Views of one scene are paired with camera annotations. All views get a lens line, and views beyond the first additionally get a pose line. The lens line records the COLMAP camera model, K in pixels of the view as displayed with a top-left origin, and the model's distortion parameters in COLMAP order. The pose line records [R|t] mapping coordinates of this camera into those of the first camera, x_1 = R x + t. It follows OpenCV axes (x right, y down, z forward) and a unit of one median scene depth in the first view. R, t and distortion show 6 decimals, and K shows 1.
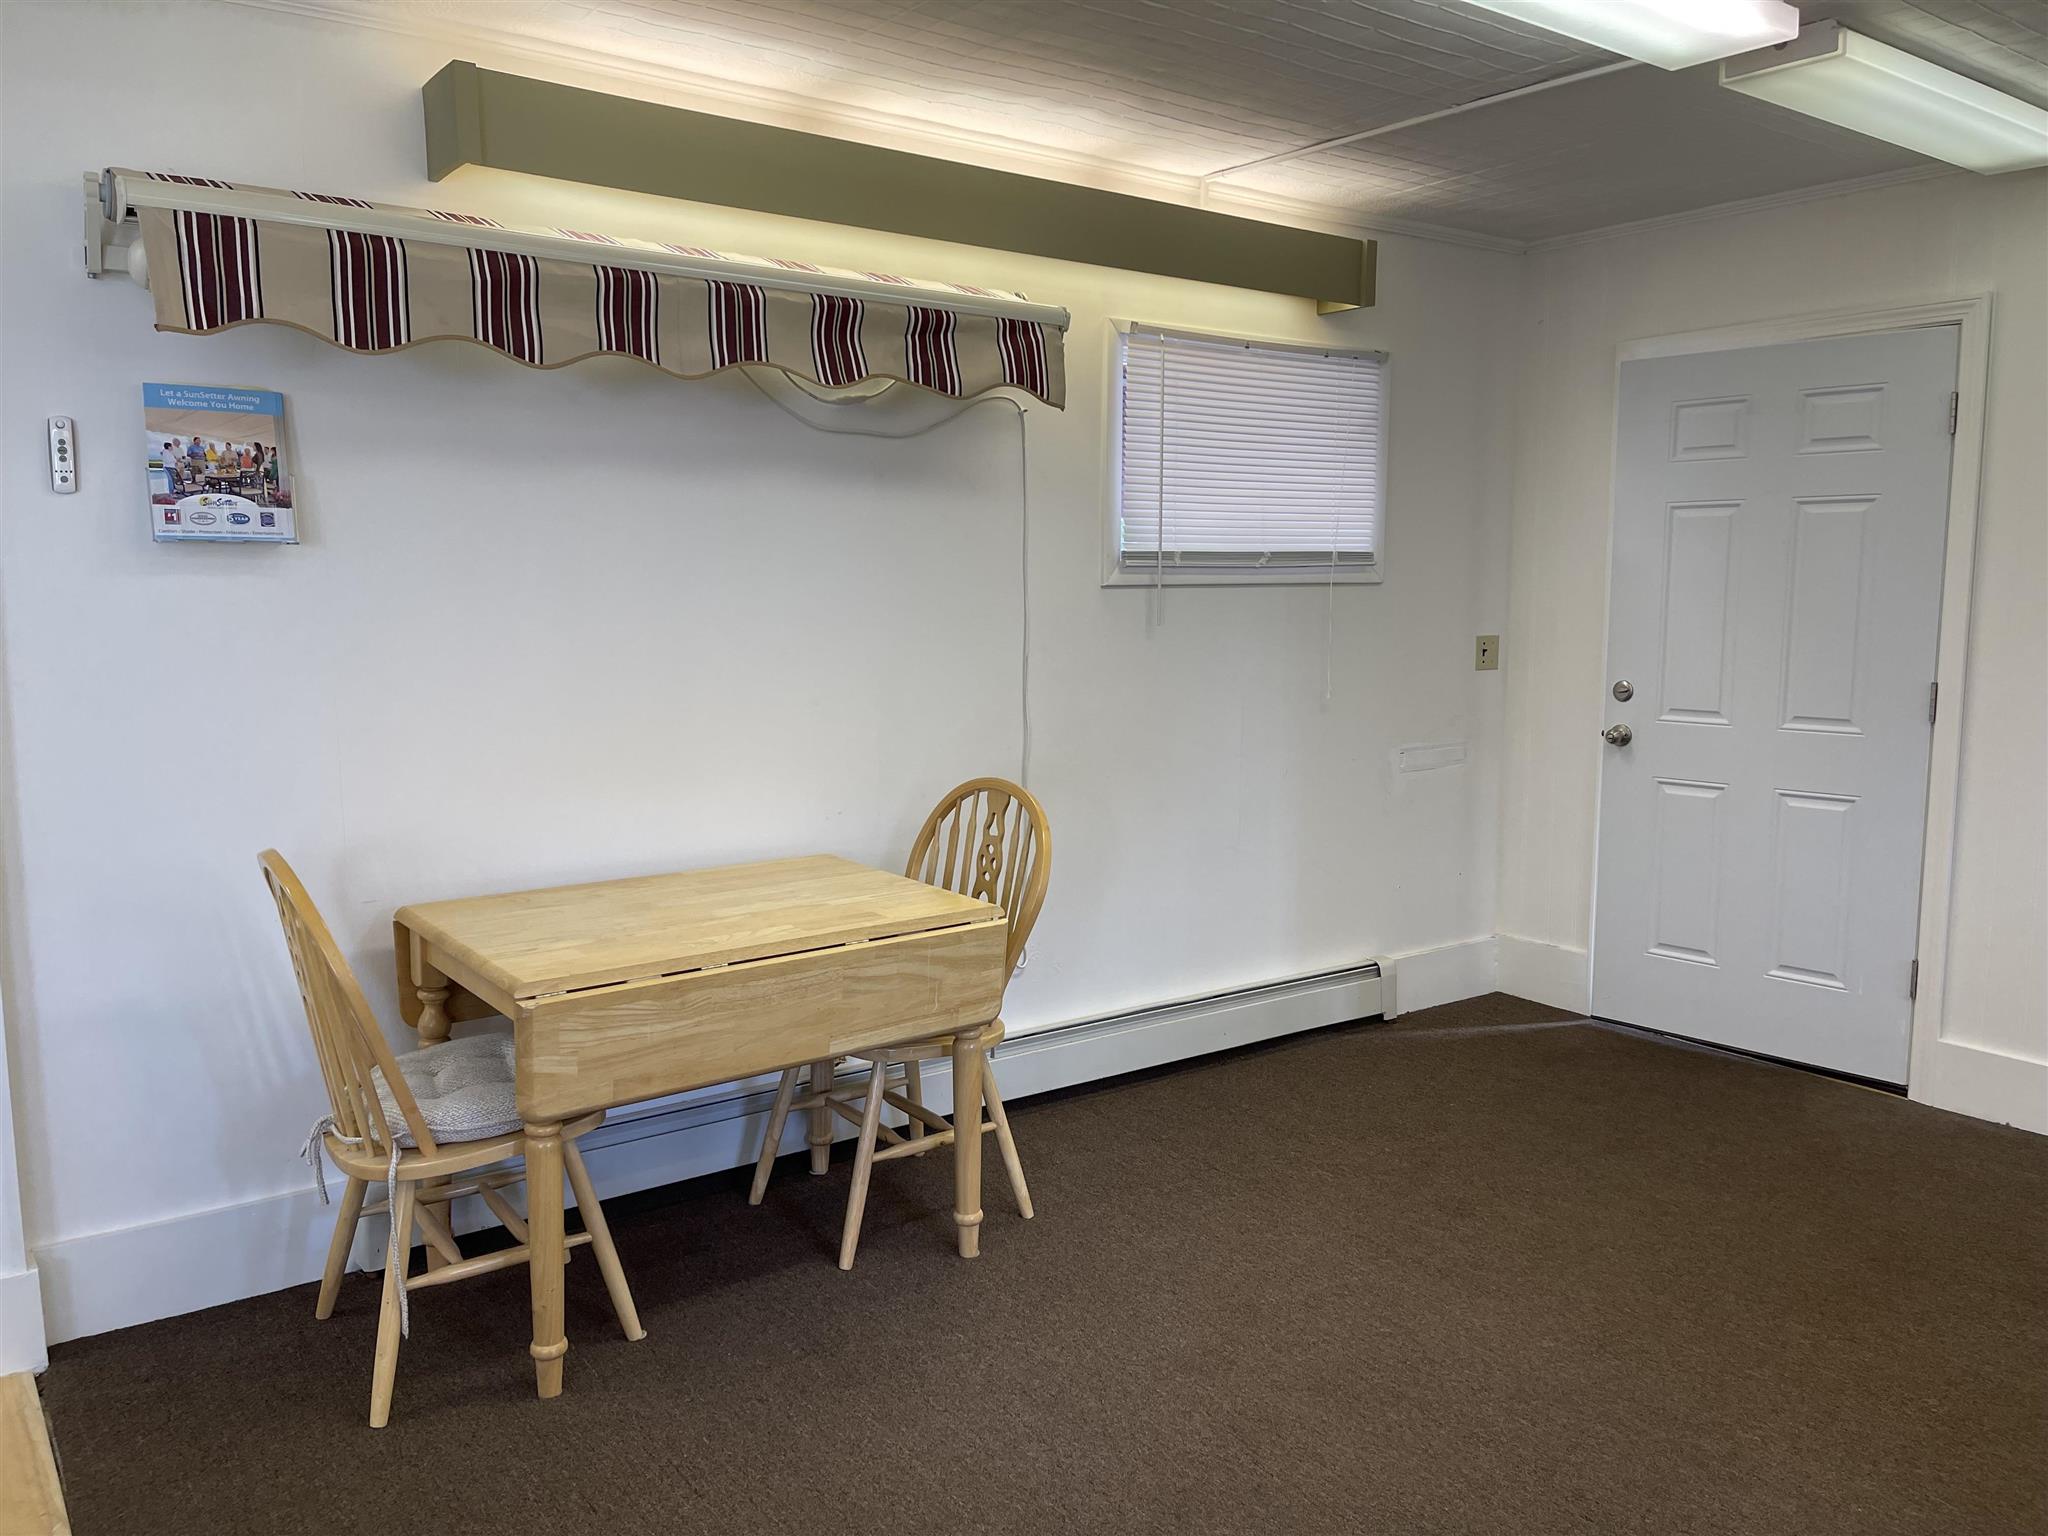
lens RADIAL K [[1546.7, 0, 1044.9], [0, 1546.7, 780.8], [0, 0, 1]] dist [0.068949, -0.099589]
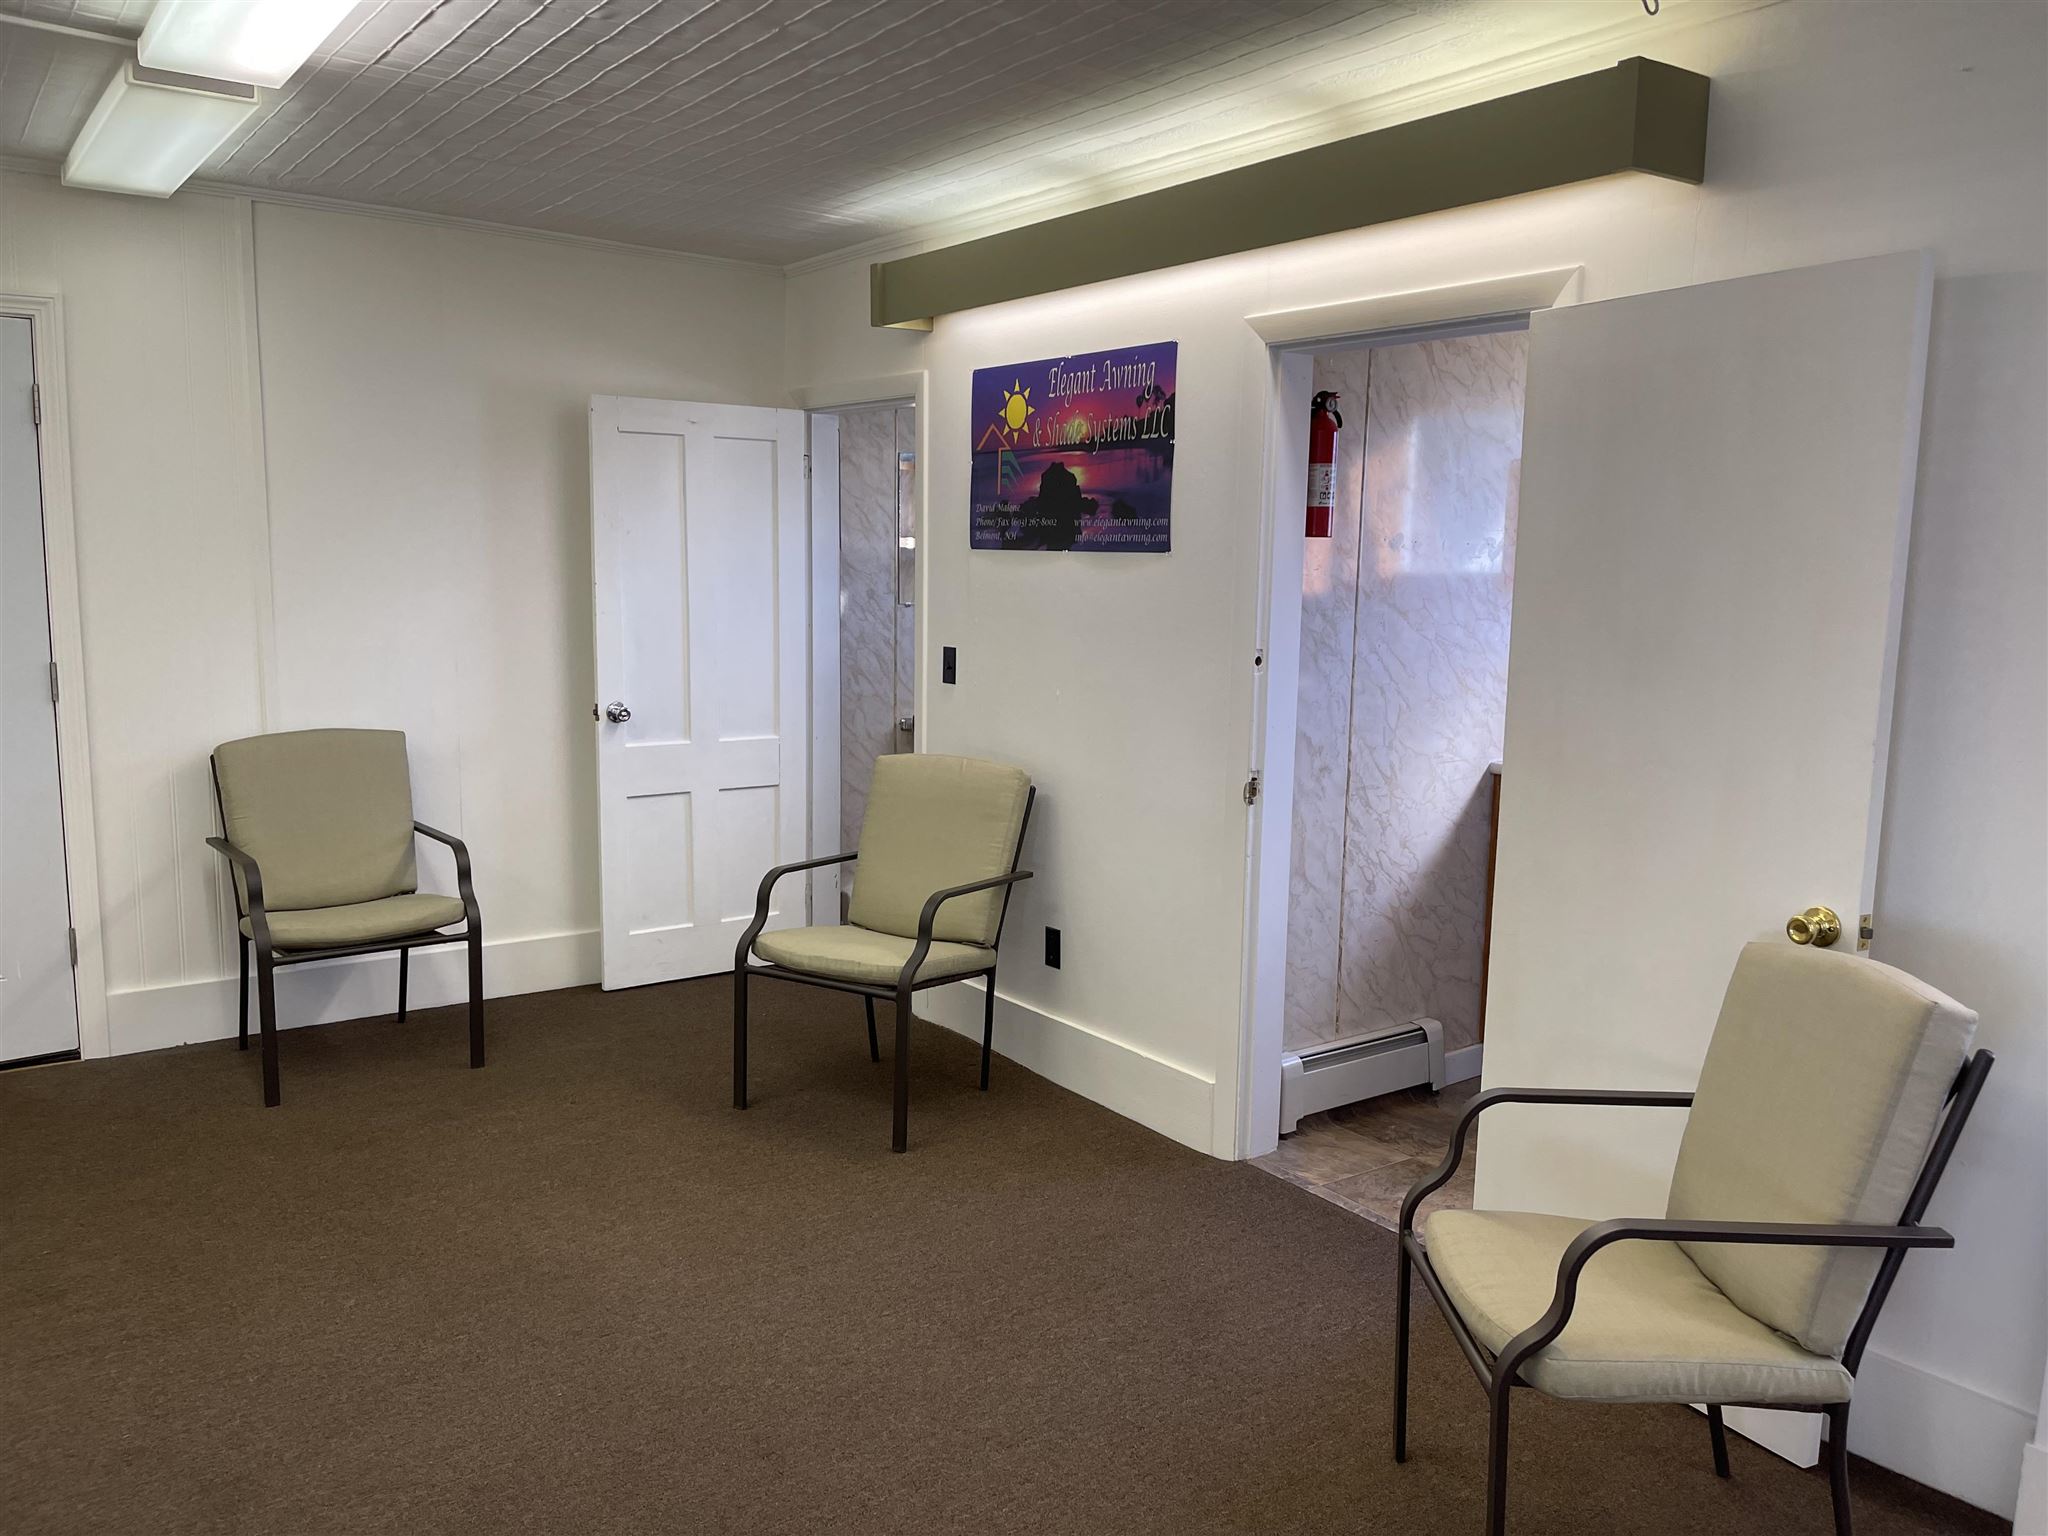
lens RADIAL K [[1546.7, 0, 1044.9], [0, 1546.7, 780.8], [0, 0, 1]] dist [0.068949, -0.099589]
pose [[-0.005407, -0.143149, 0.989686, -0.472604], [0.113647, 0.983201, 0.142832, -0.058076], [-0.993506, 0.113247, 0.010952, 0.335443]]
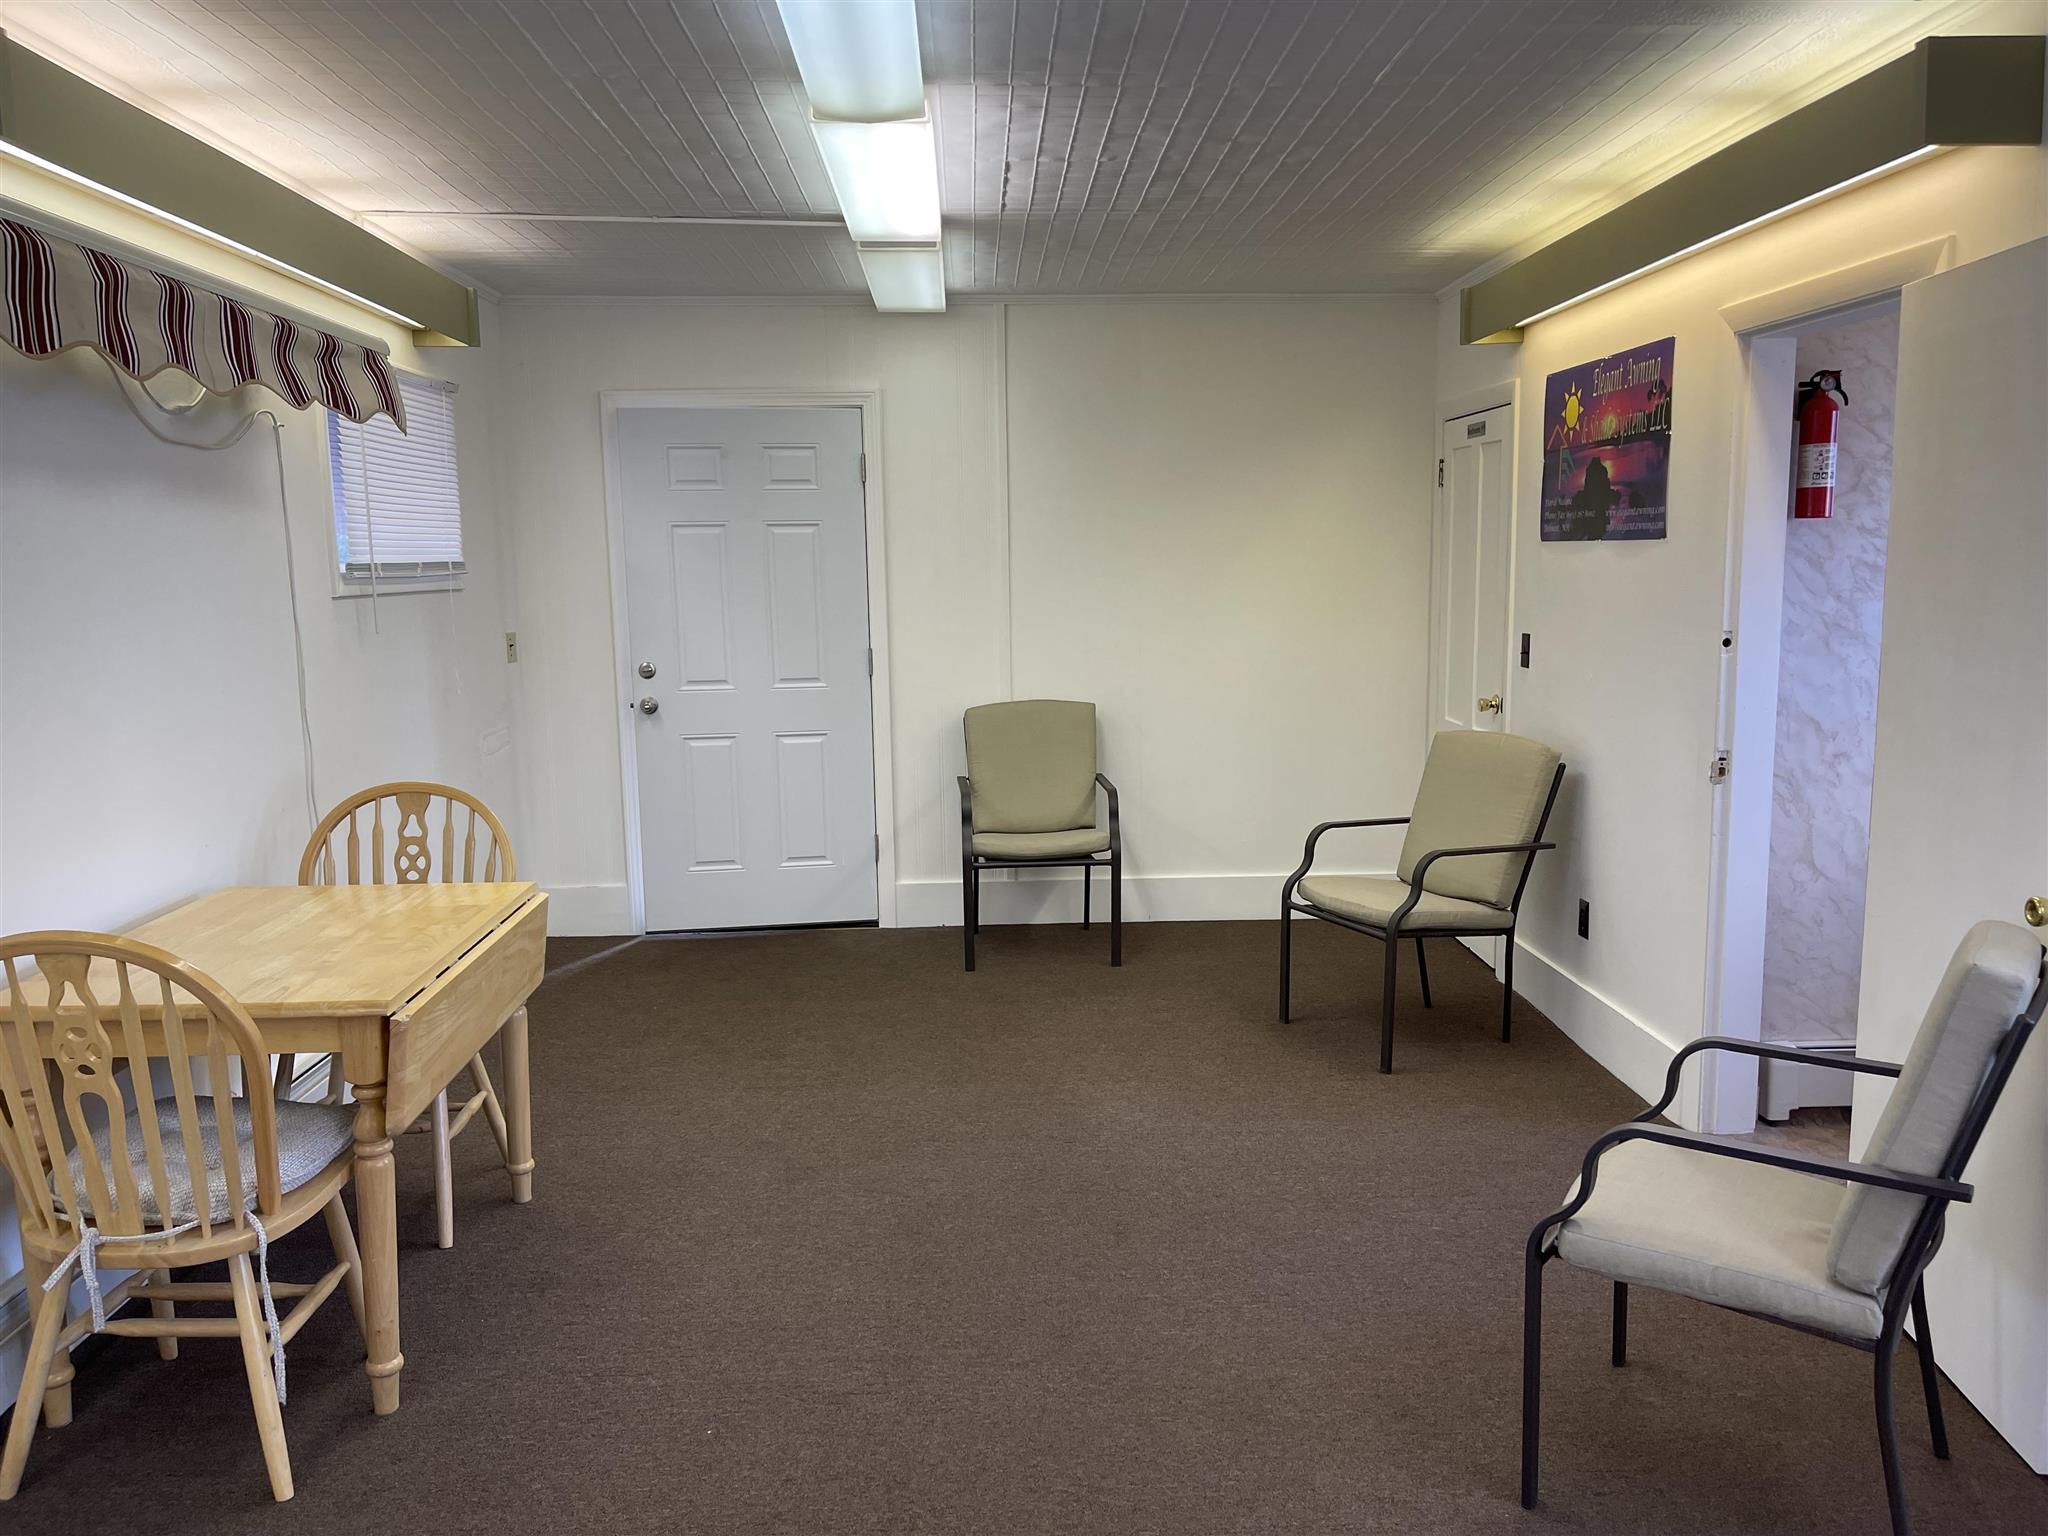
lens RADIAL K [[1546.7, 0, 1044.9], [0, 1546.7, 780.8], [0, 0, 1]] dist [0.068949, -0.099589]
pose [[0.553908, -0.127625, 0.822738, -0.565276], [0.125237, 0.989710, 0.069211, -0.018035], [-0.823105, 0.064700, 0.564191, 0.034255]]
